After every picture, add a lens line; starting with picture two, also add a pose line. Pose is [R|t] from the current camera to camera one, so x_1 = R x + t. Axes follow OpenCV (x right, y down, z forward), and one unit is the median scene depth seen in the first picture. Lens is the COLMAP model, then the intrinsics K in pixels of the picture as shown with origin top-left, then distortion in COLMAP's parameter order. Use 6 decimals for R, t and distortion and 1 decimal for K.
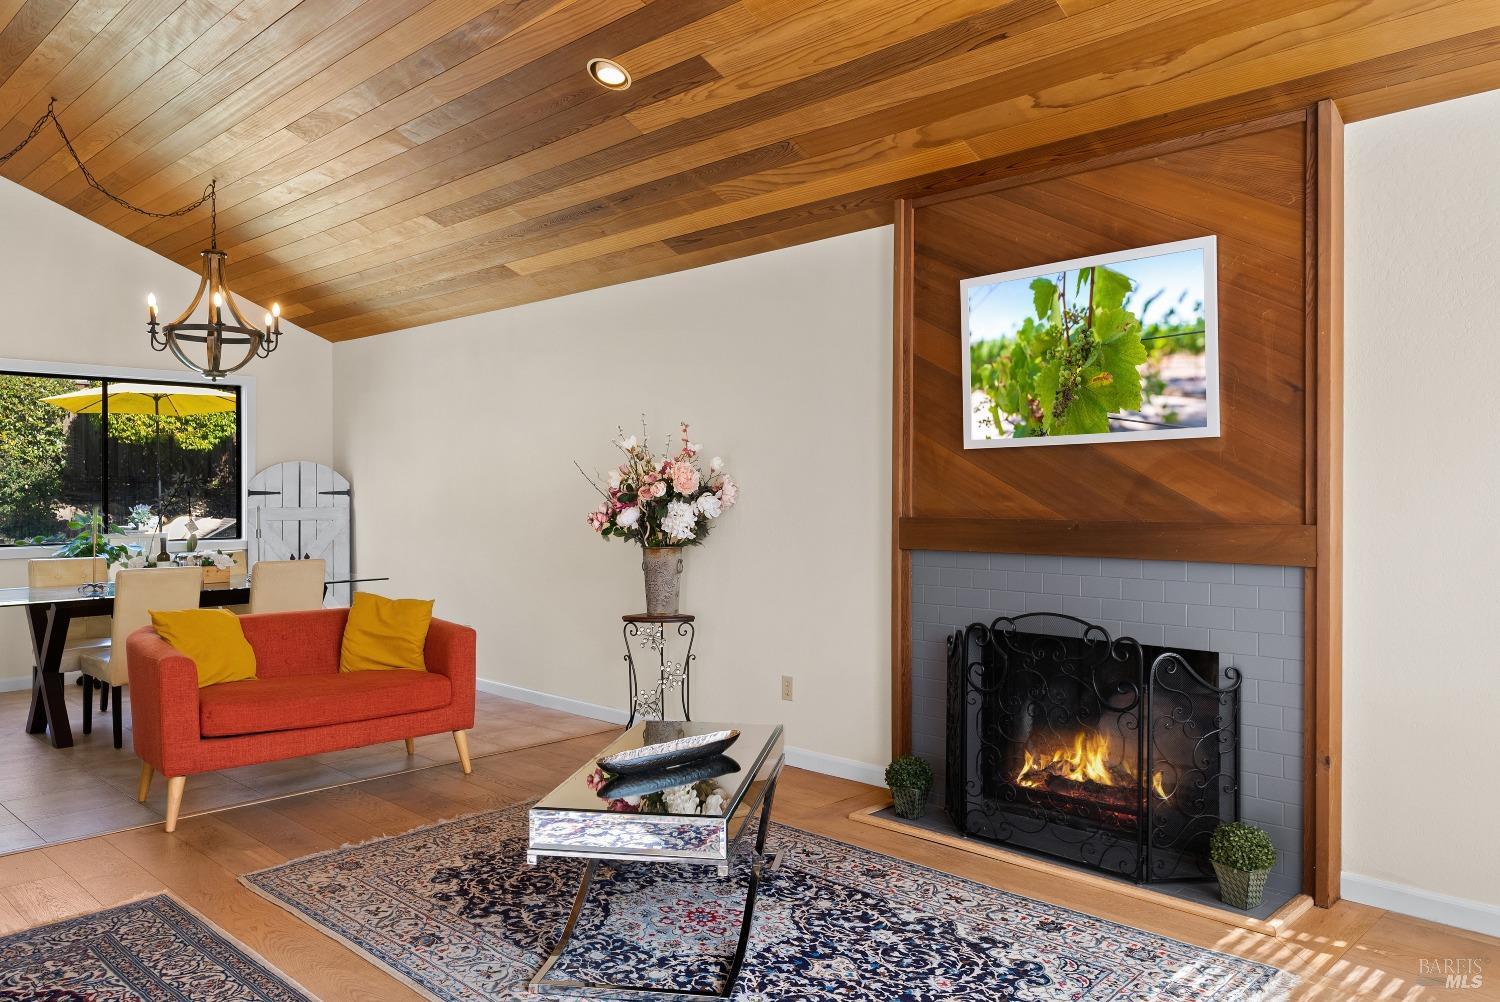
lens RADIAL K [[1059.9, 0, 746.7], [0, 1059.9, 495.2], [0, 0, 1]] dist [0.015861, 0.001409]
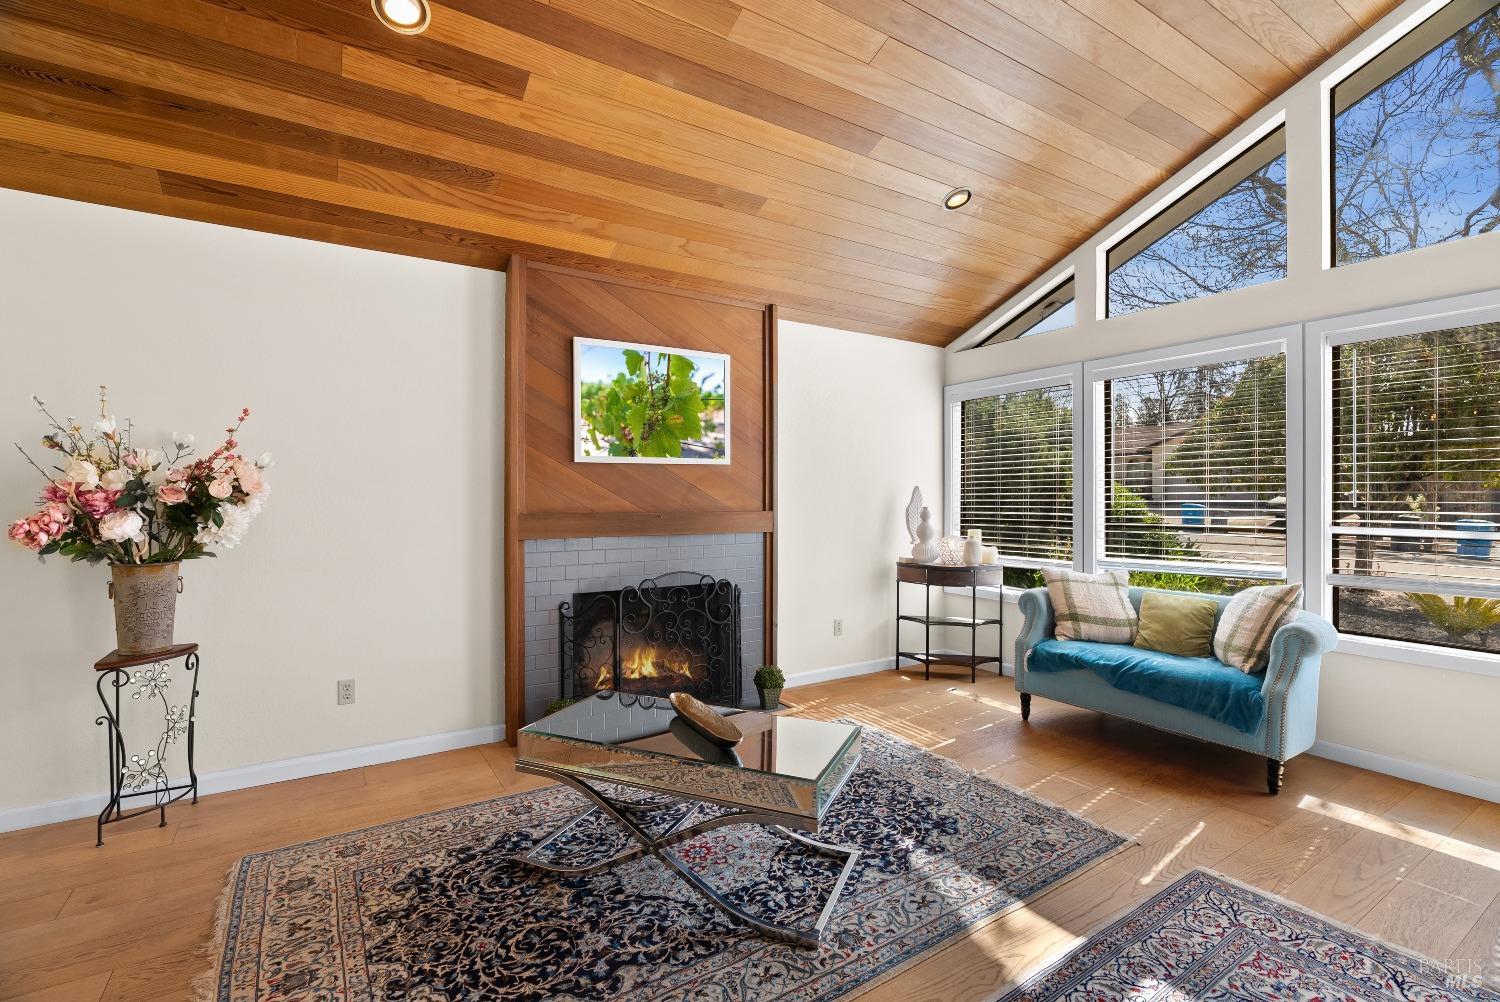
lens RADIAL K [[679.4, 0, 744.5], [0, 679.4, 492.0], [0, 0, 1]] dist [-0.006639, 0.000966]
pose [[0.231758, 0.007484, 0.972745, -0.605045], [0.000687, 0.999969, -0.007857, 0.001771], [-0.972773, 0.002489, 0.231746, 0.610417]]
